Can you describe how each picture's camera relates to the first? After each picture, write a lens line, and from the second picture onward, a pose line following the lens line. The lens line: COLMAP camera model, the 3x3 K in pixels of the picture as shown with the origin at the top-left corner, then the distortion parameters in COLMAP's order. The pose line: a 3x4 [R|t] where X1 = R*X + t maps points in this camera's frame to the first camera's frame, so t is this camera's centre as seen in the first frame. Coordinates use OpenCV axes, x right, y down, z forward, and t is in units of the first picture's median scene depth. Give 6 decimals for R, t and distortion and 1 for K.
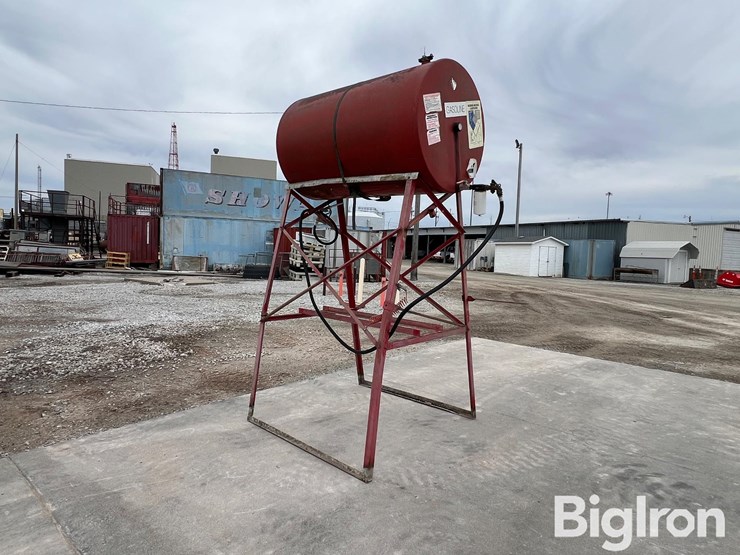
lens RADIAL K [[450.1, 0, 364.6], [0, 450.1, 275.9], [0, 0, 1]] dist [0.002542, -0.001865]
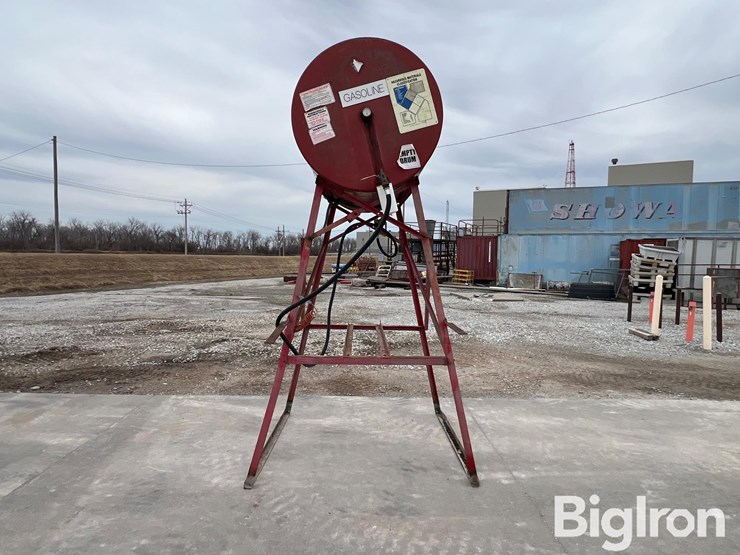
lens RADIAL K [[450.1, 0, 366.3], [0, 450.1, 280.5], [0, 0, 1]] dist [0.002542, -0.001865]
pose [[0.672037, 0.013297, -0.740398, 0.131754], [-0.036074, 0.999240, -0.014797, -0.000913], [0.739638, 0.036653, 0.672006, 0.070283]]
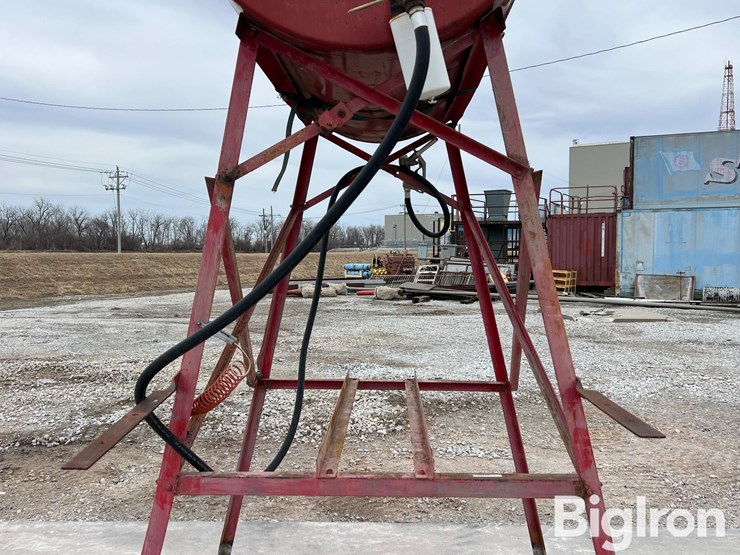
lens RADIAL K [[698.9, 0, 371.9], [0, 698.9, 281.0], [0, 0, 1]] dist [0.037111, 0.000000]
pose [[0.640331, -0.005753, -0.768077, 0.093501], [-0.023515, 0.999356, -0.027089, -0.000859], [0.767739, 0.035407, 0.639784, 0.110147]]
